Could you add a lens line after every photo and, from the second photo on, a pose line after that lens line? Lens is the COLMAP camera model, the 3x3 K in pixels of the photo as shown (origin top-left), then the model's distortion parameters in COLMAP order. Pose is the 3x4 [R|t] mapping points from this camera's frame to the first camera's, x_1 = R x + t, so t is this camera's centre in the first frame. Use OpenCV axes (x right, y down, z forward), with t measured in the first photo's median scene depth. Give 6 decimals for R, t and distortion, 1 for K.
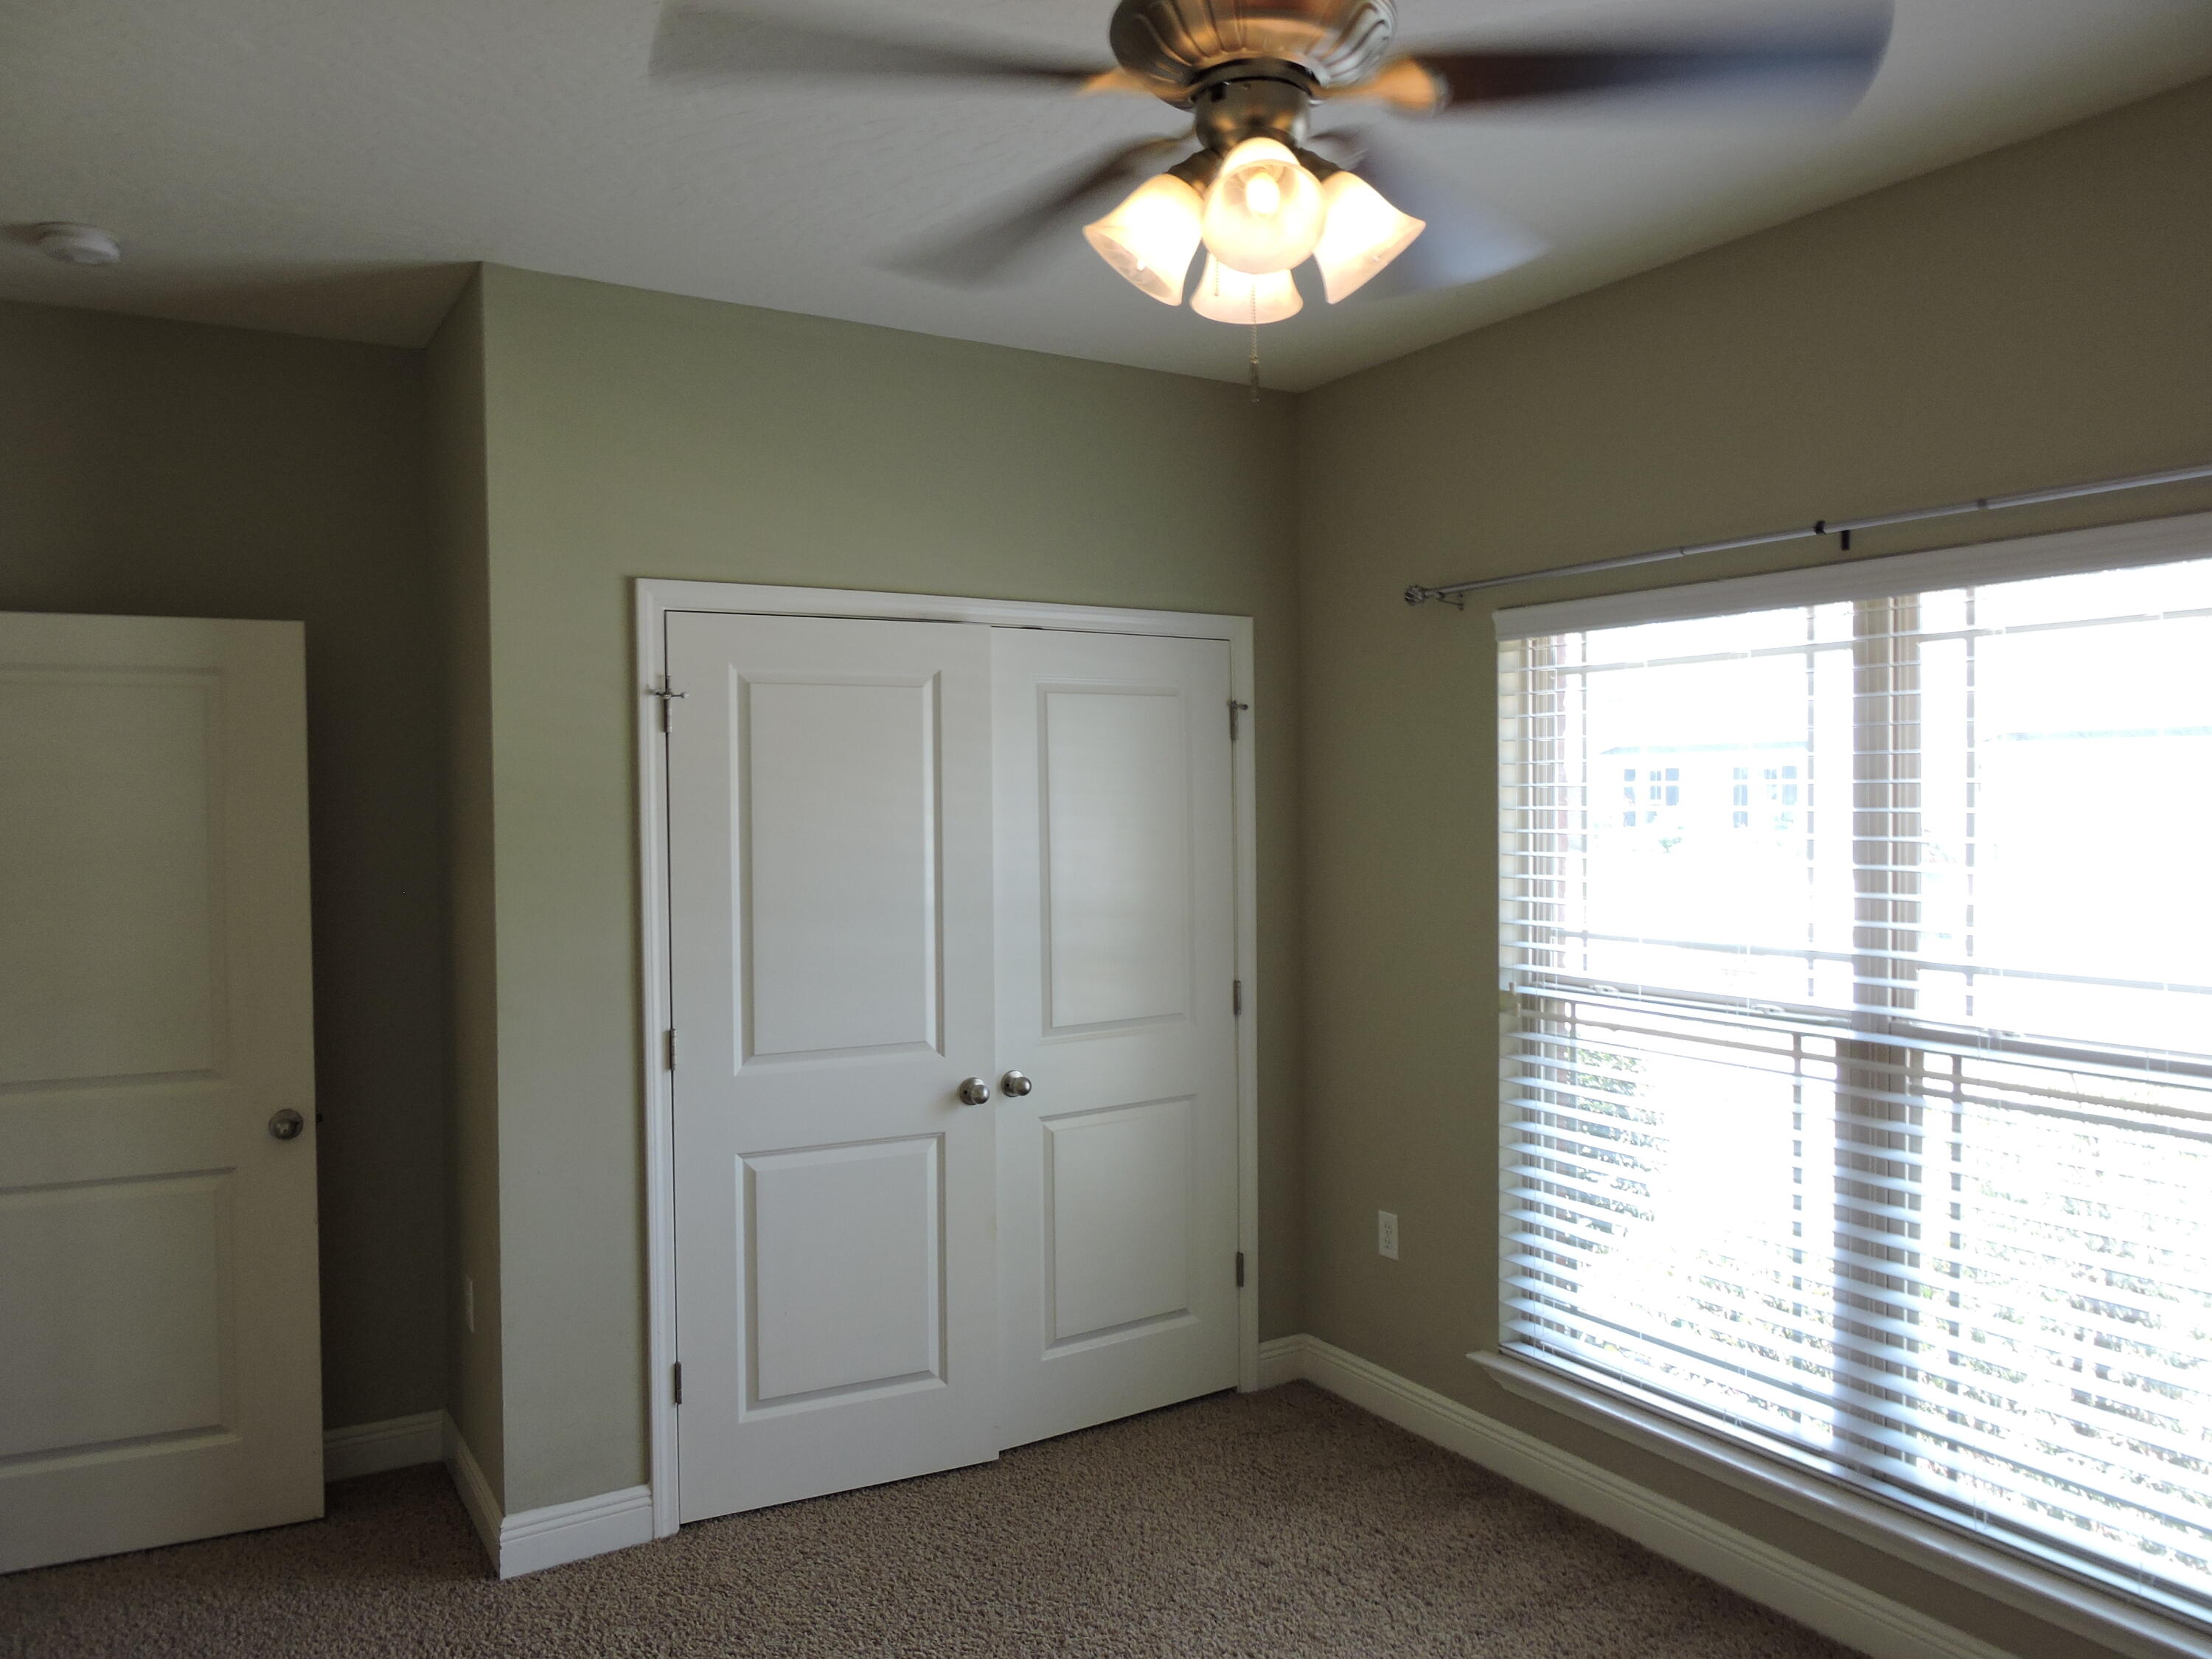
lens RADIAL K [[1599.7, 0, 1106.0], [0, 1599.7, 829.5], [0, 0, 1]] dist [0.002496, 0.005198]
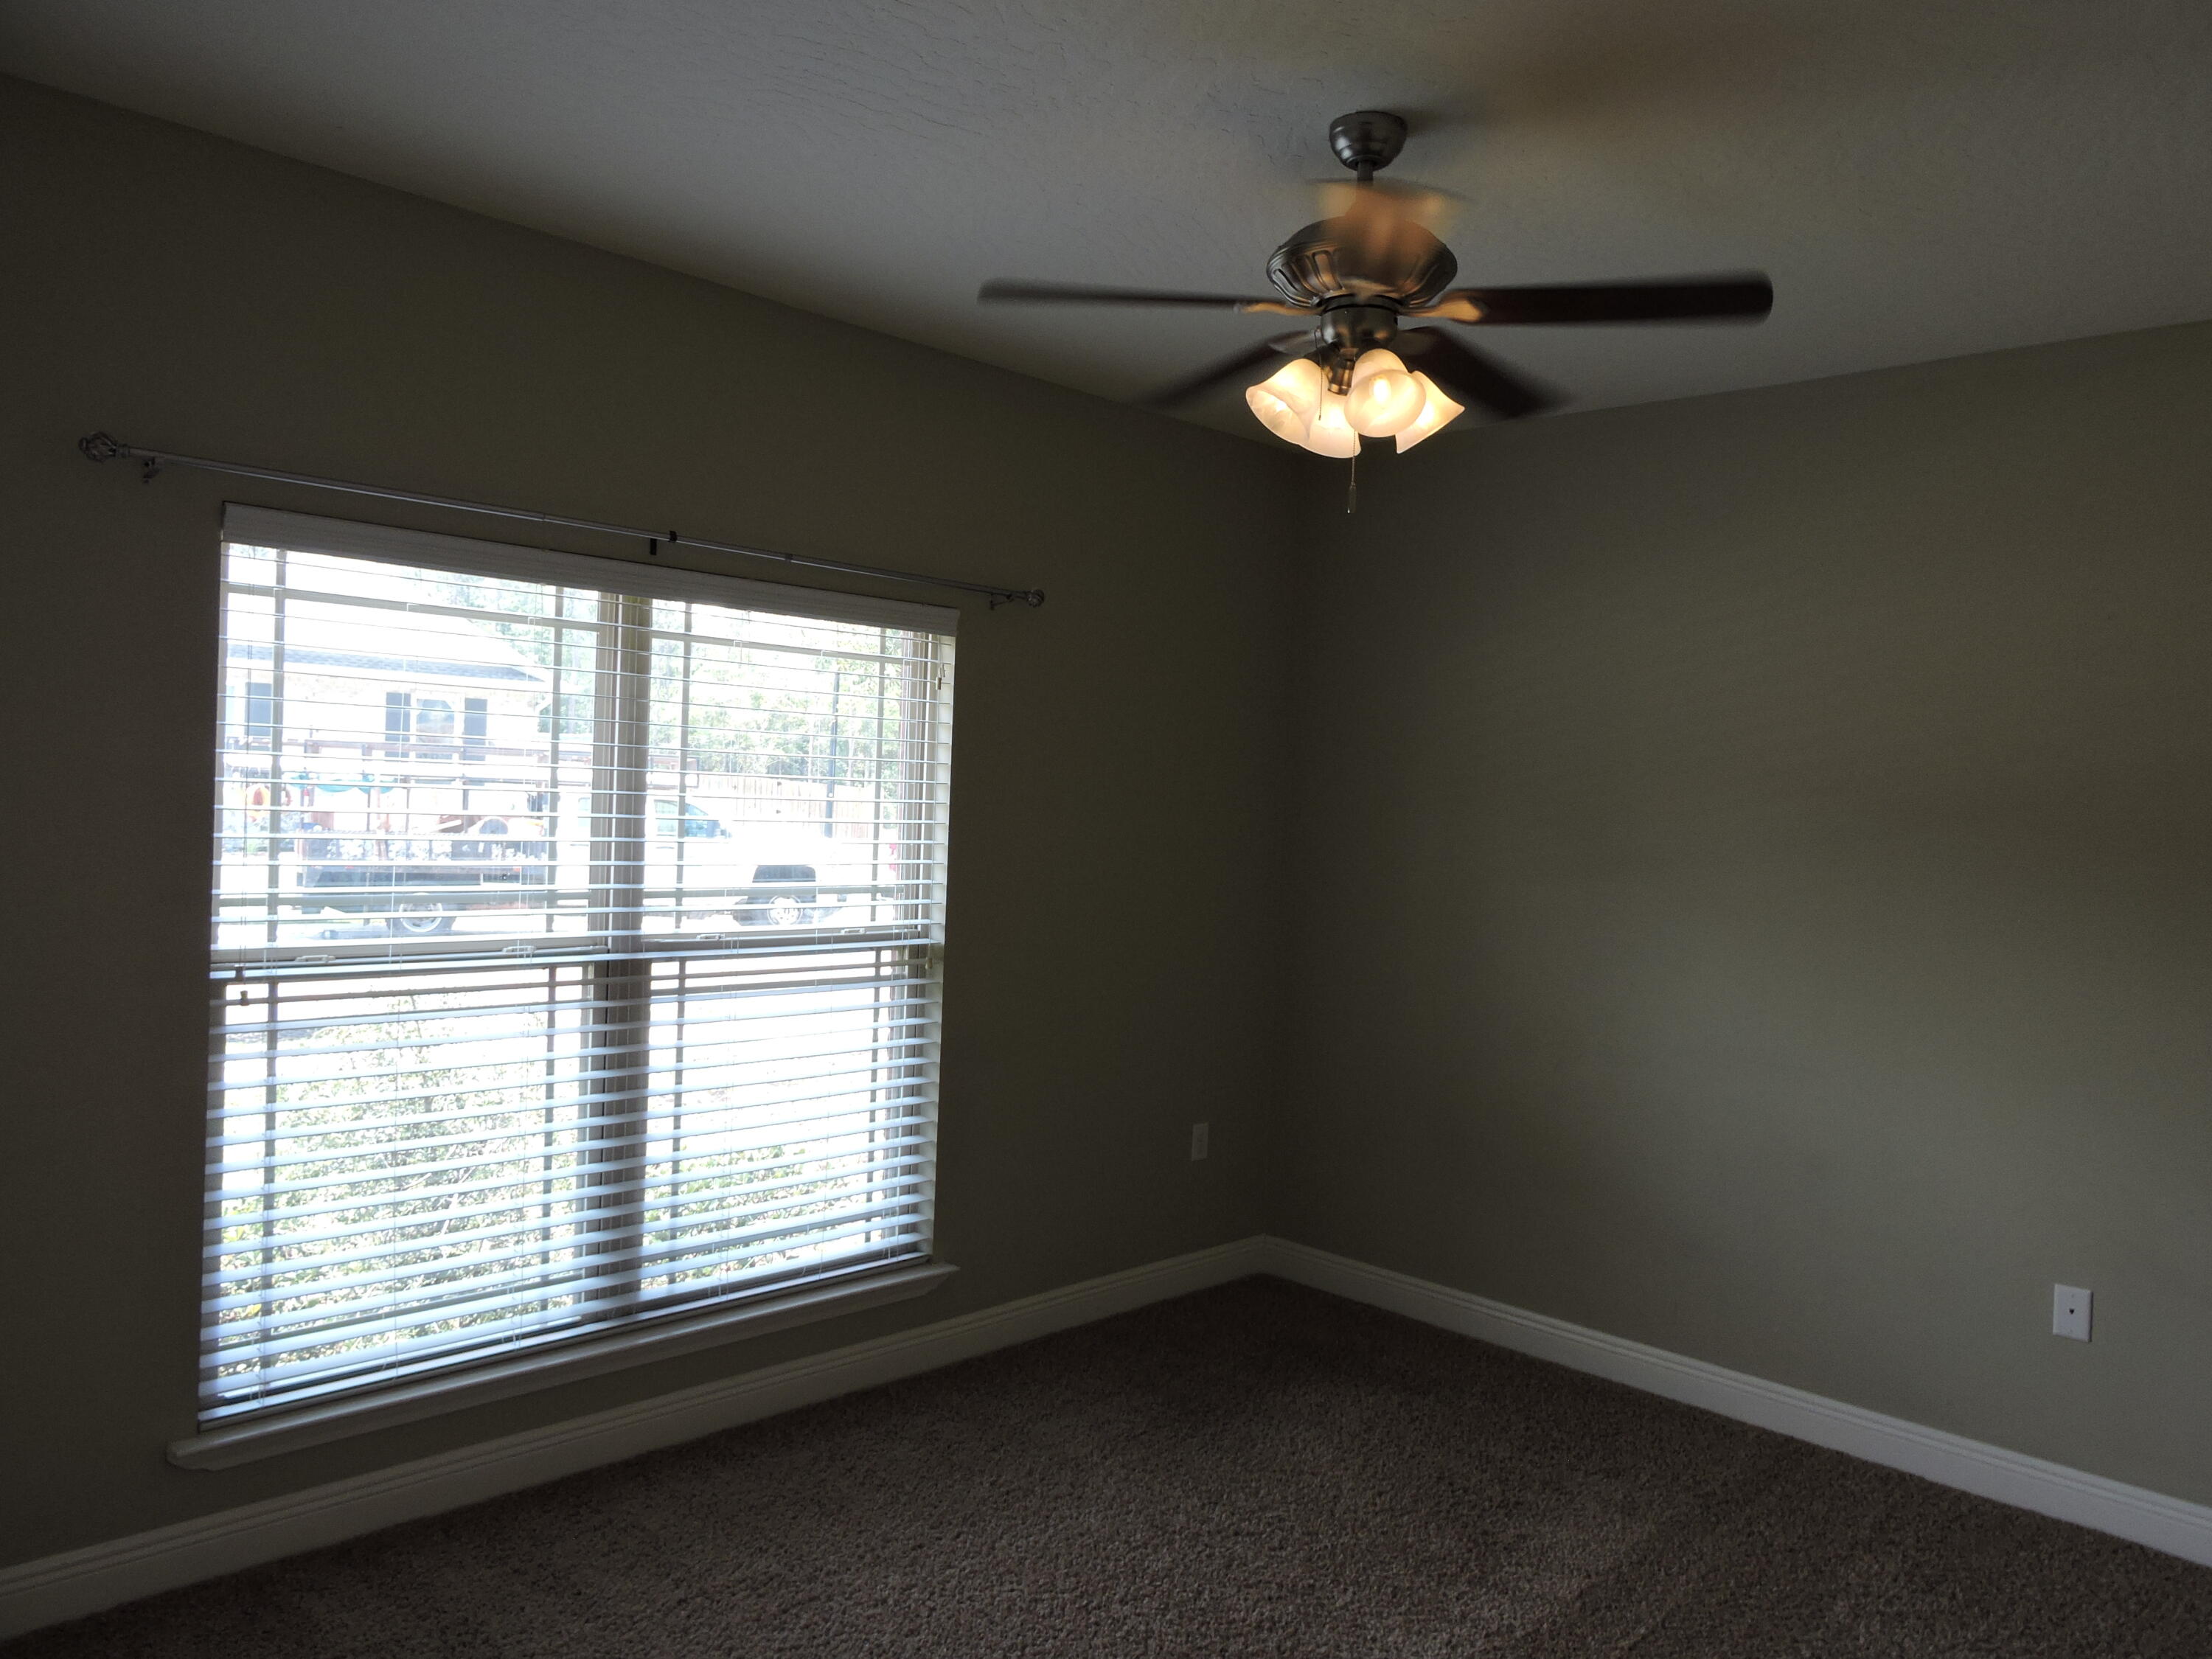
lens RADIAL K [[1599.7, 0, 1106.0], [0, 1599.7, 829.5], [0, 0, 1]] dist [0.002496, 0.005198]
pose [[-0.242395, -0.019785, 0.969976, -0.769989], [-0.015578, 0.999743, 0.016499, 0.007601], [-0.970053, -0.011111, -0.242641, 0.920858]]
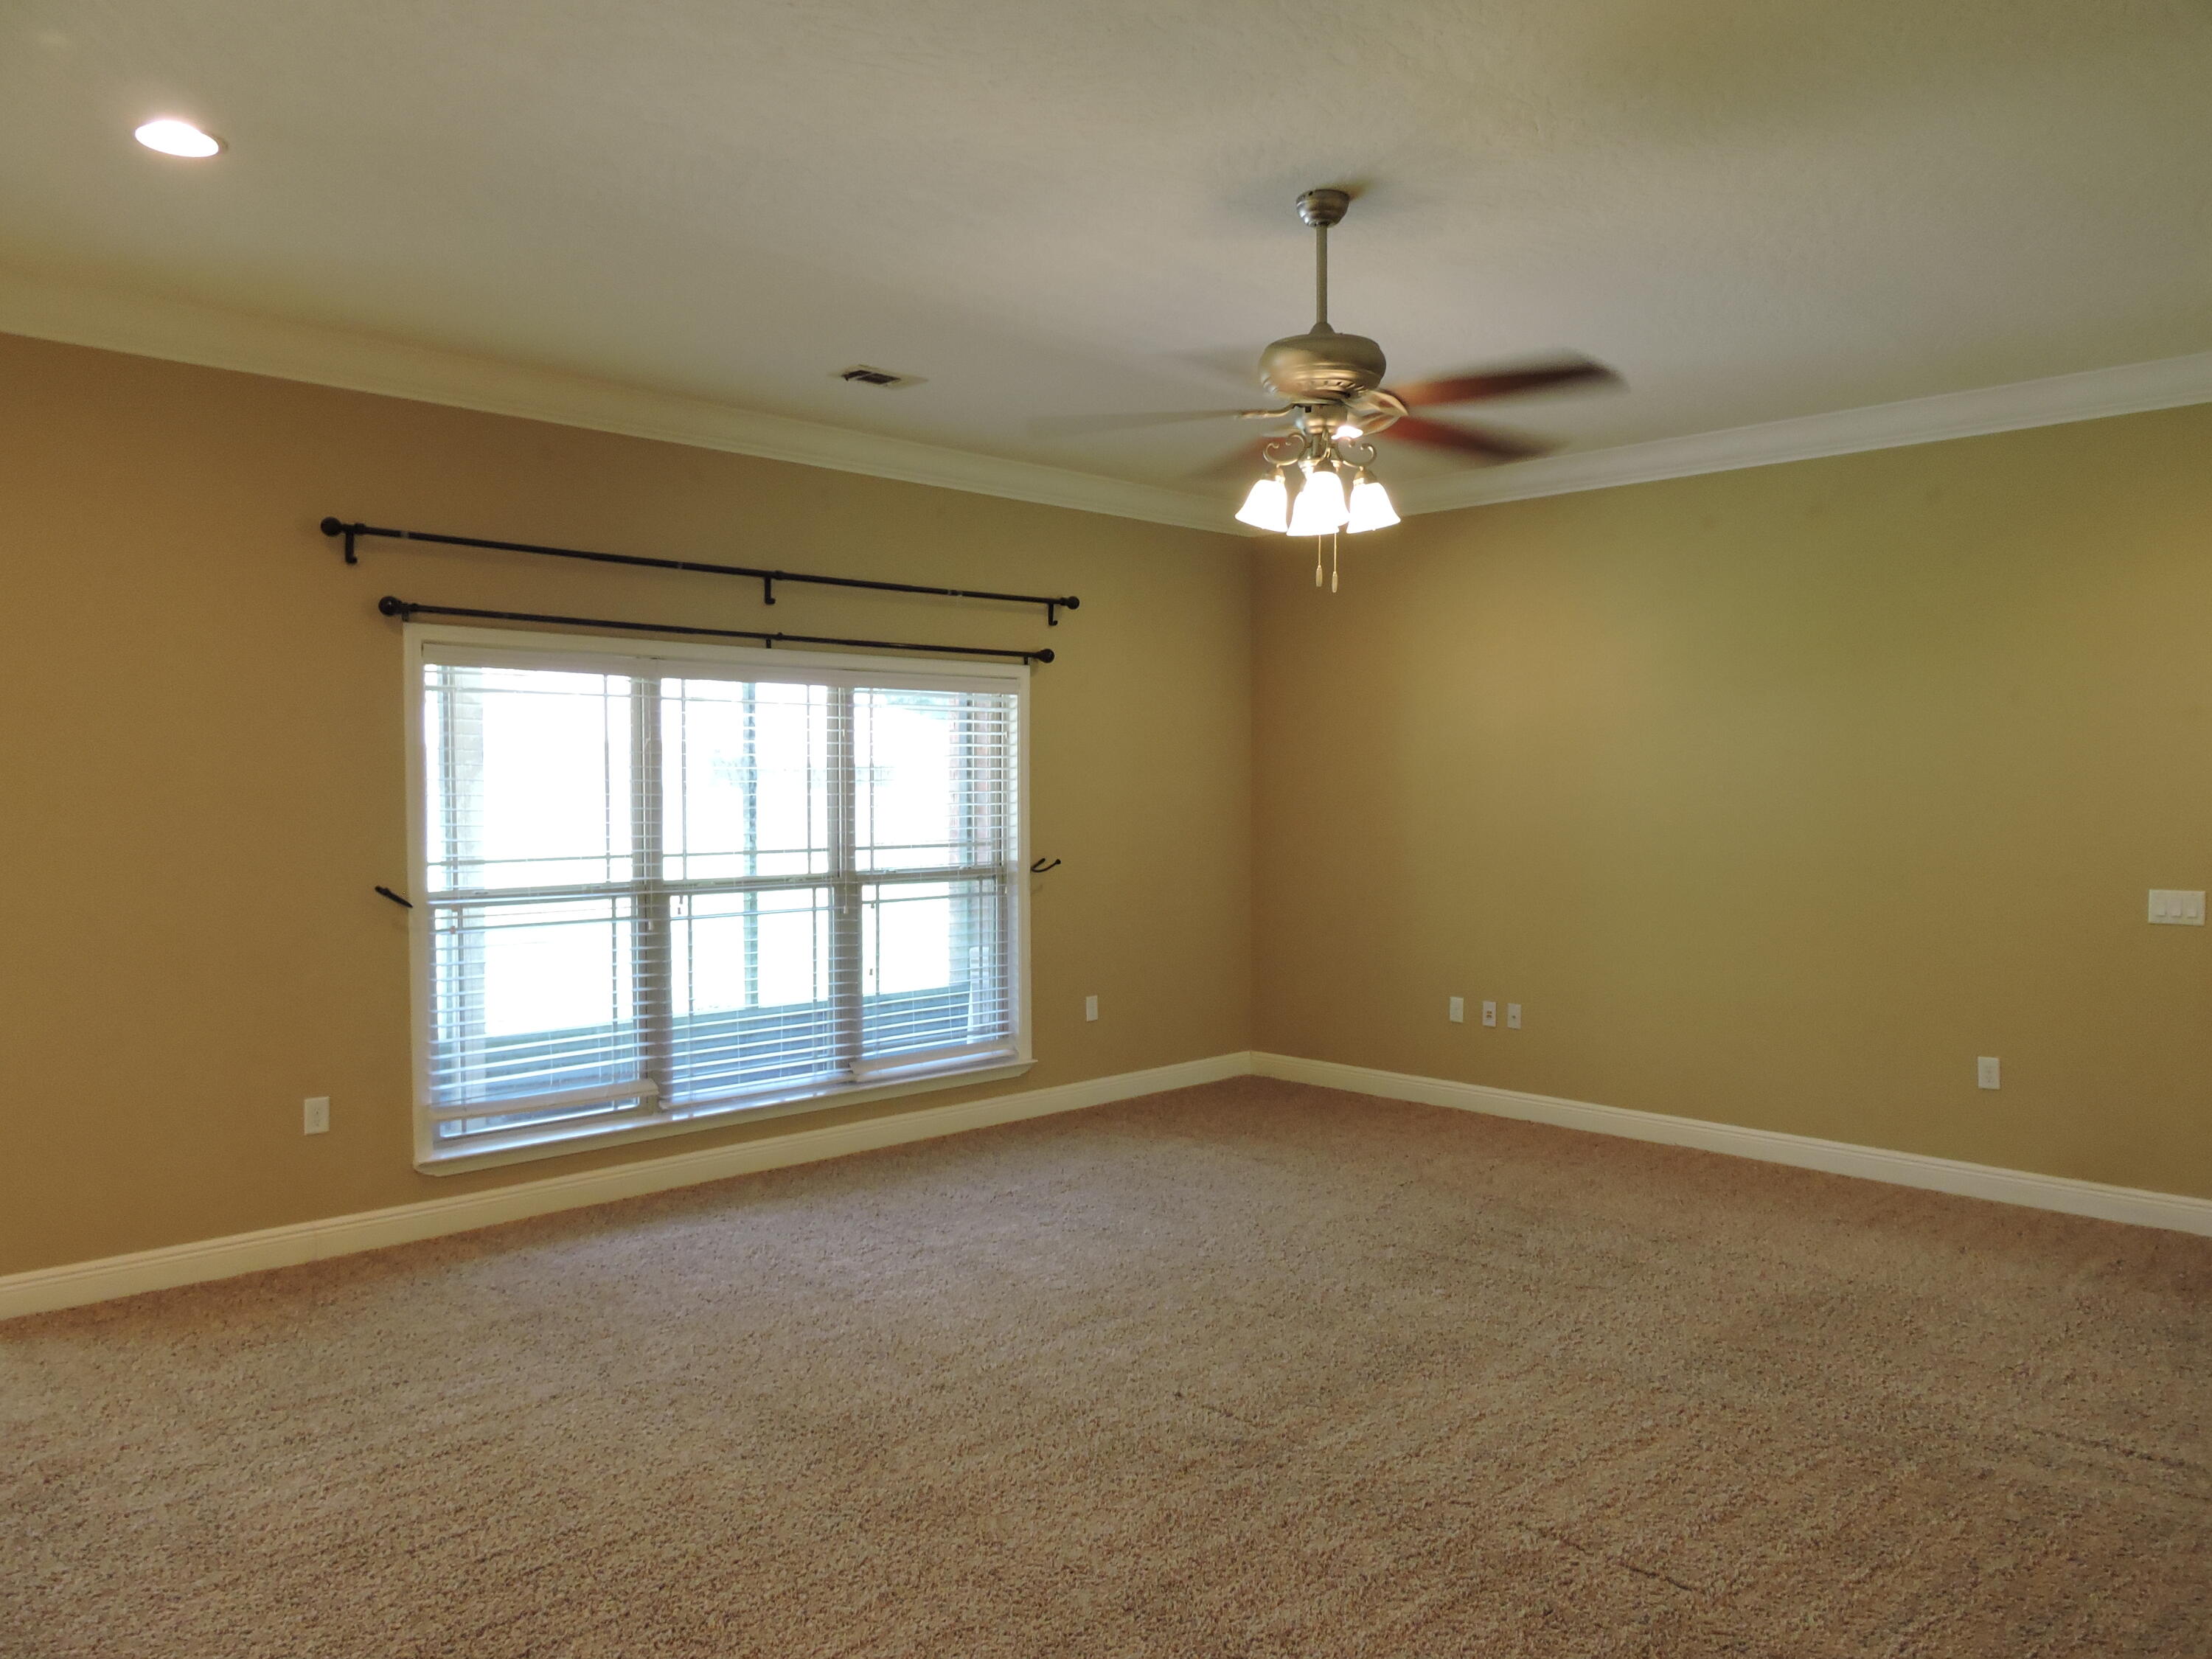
lens RADIAL K [[1599.7, 0, 1106.0], [0, 1599.7, 829.5], [0, 0, 1]] dist [0.002496, 0.005198]
pose [[-0.233963, -0.045487, 0.971181, -1.607037], [-0.001073, 0.998916, 0.046528, -0.044568], [-0.972245, 0.009844, -0.233758, 0.893280]]
